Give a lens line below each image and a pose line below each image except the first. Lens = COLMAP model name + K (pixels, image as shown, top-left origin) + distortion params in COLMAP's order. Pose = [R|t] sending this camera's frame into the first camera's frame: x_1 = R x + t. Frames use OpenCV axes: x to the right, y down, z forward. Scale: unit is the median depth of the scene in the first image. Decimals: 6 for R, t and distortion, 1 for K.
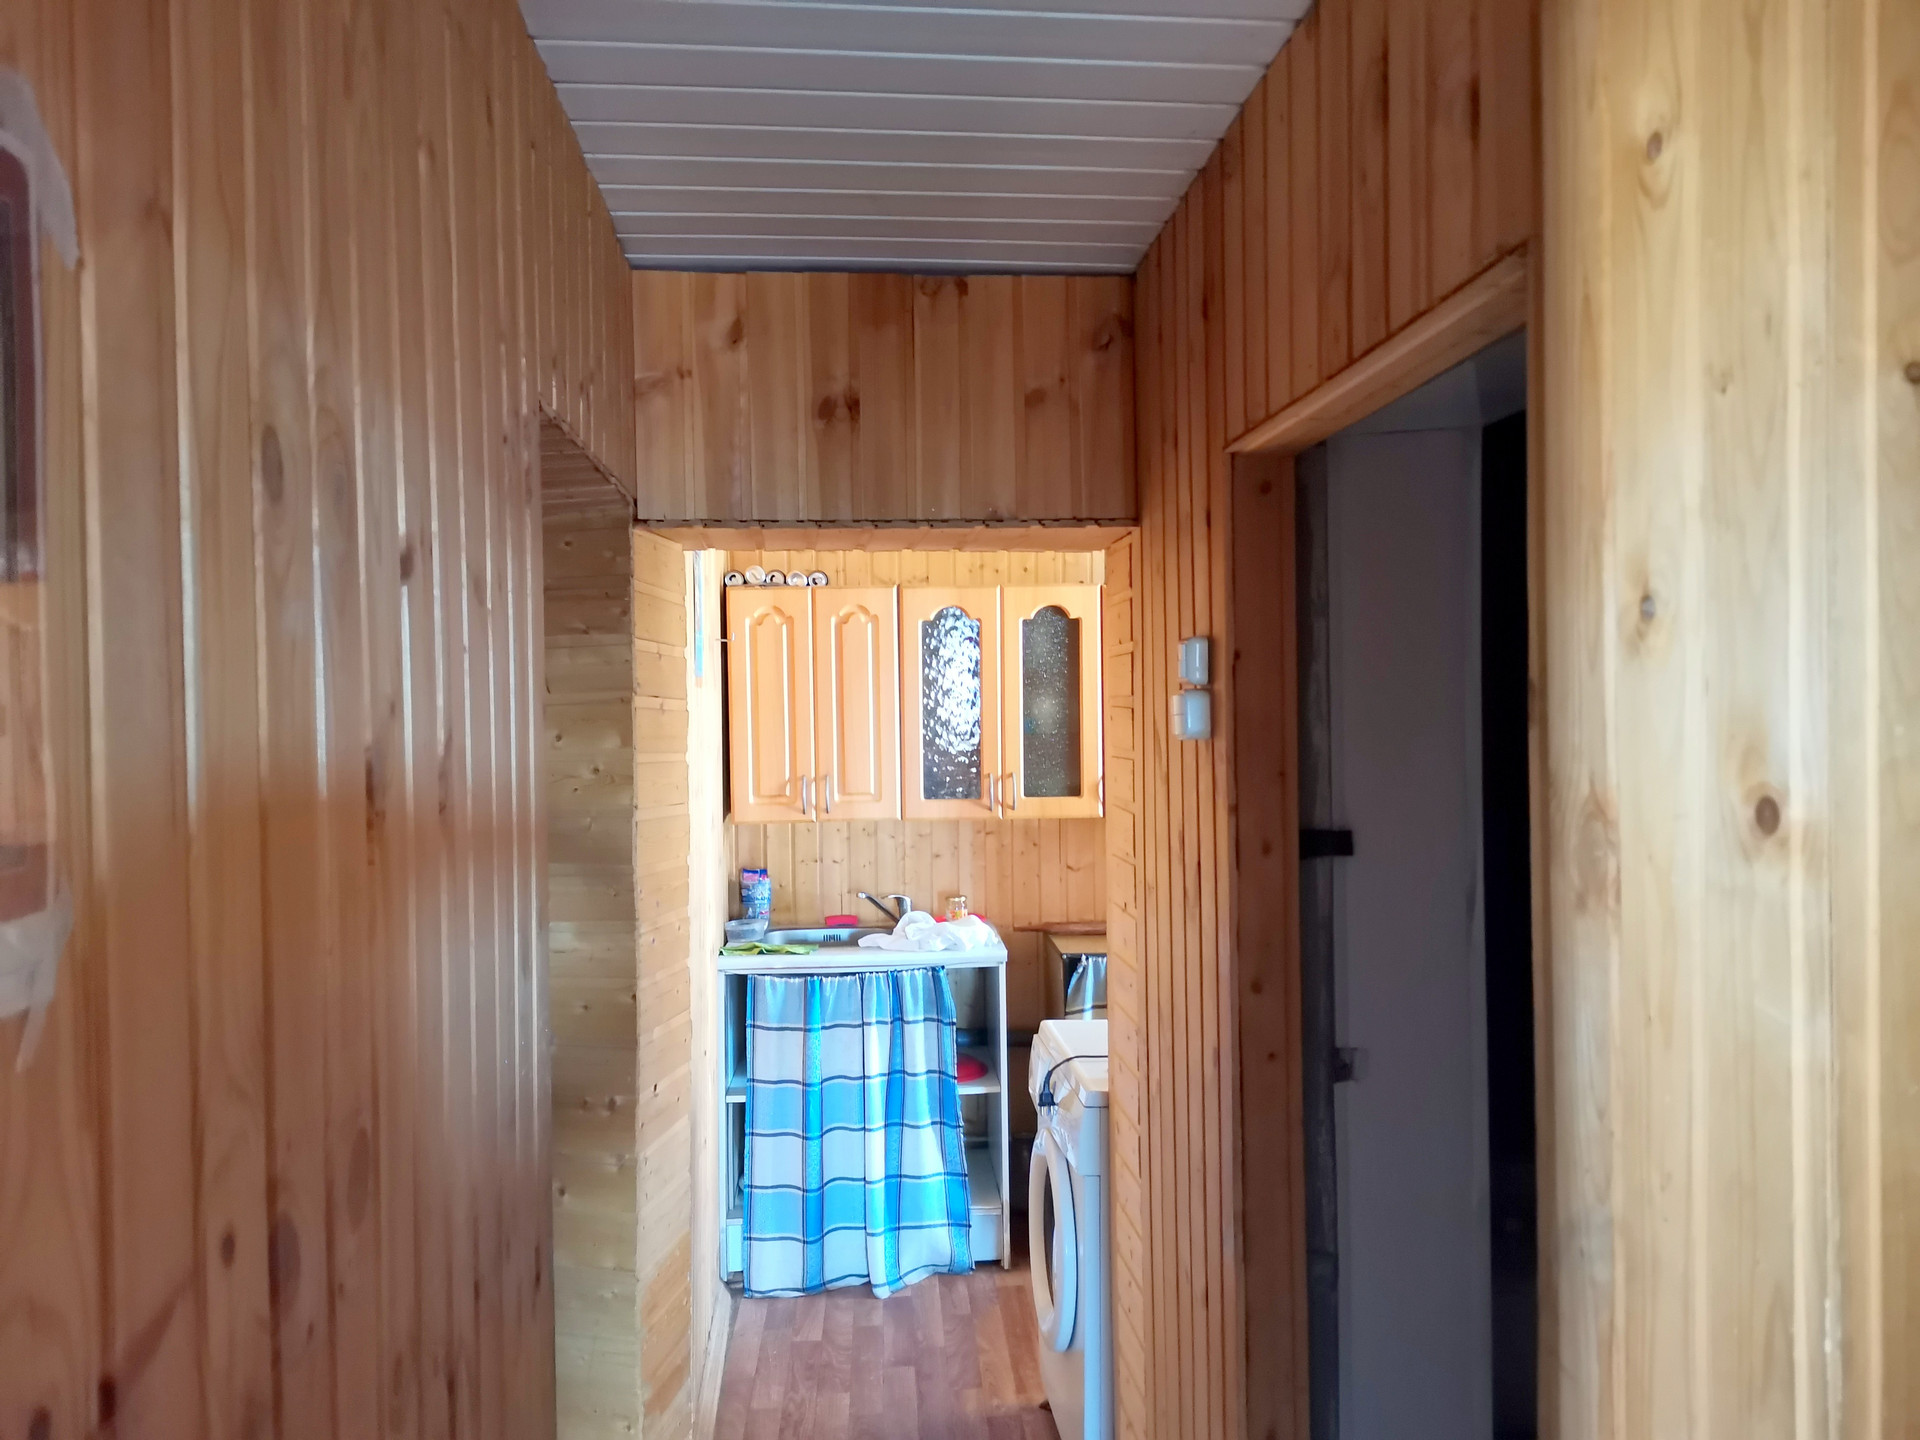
lens RADIAL K [[1427.3, 0, 965.6], [0, 1427.3, 727.8], [0, 0, 1]] dist [0.097783, -0.125485]
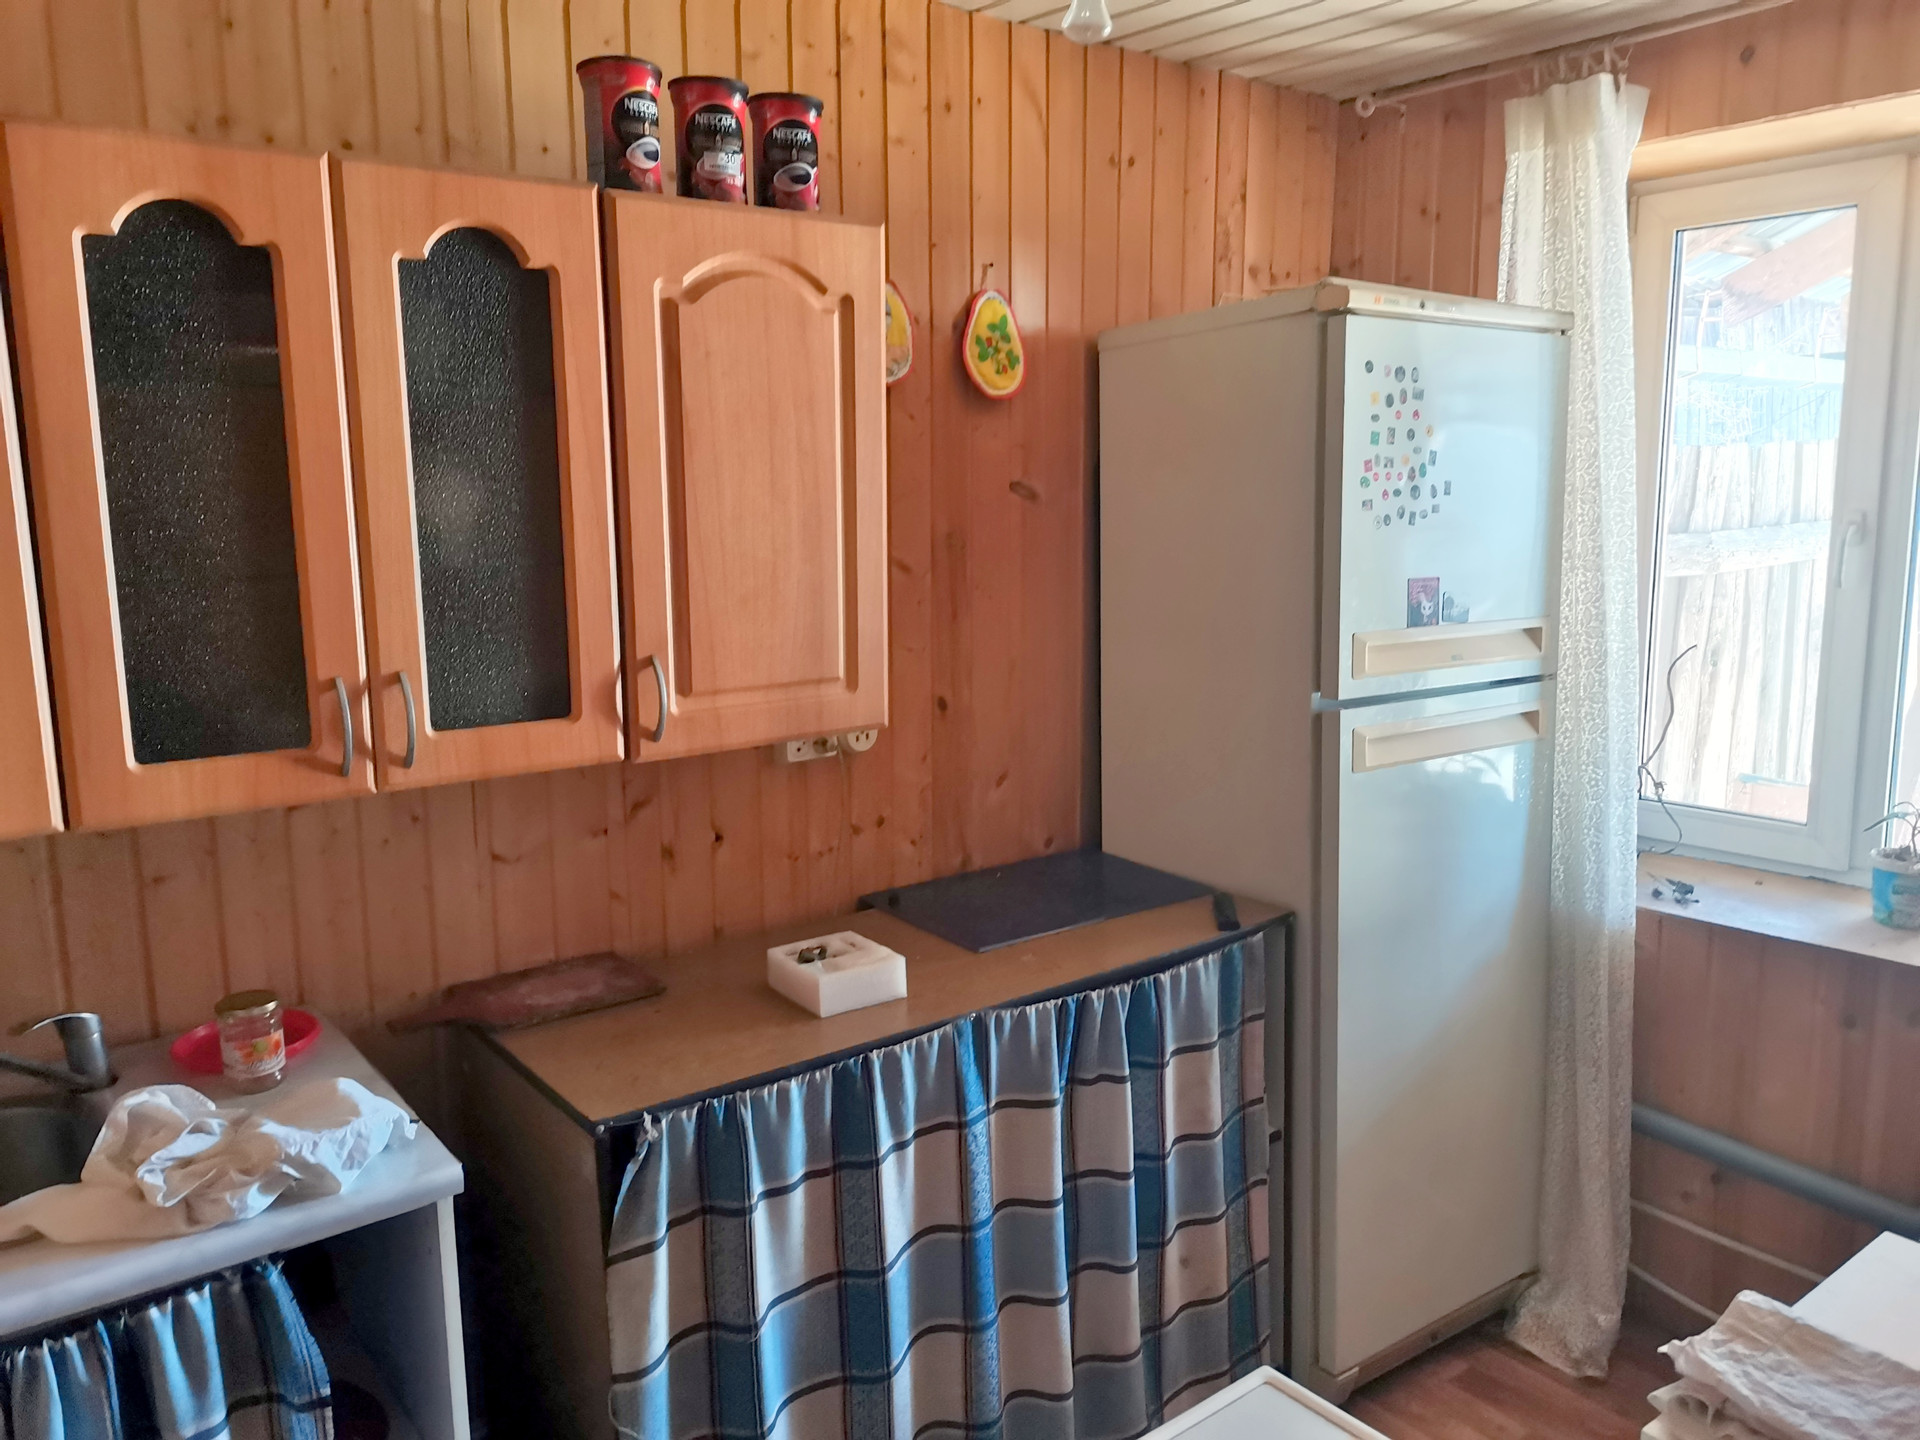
lens RADIAL K [[1427.3, 0, 965.6], [0, 1427.3, 727.8], [0, 0, 1]] dist [0.097783, -0.125485]
pose [[0.828784, -0.089353, 0.552389, -0.057151], [0.008200, 0.989002, 0.147676, -0.009914], [-0.559509, -0.117862, 0.820401, 0.600274]]
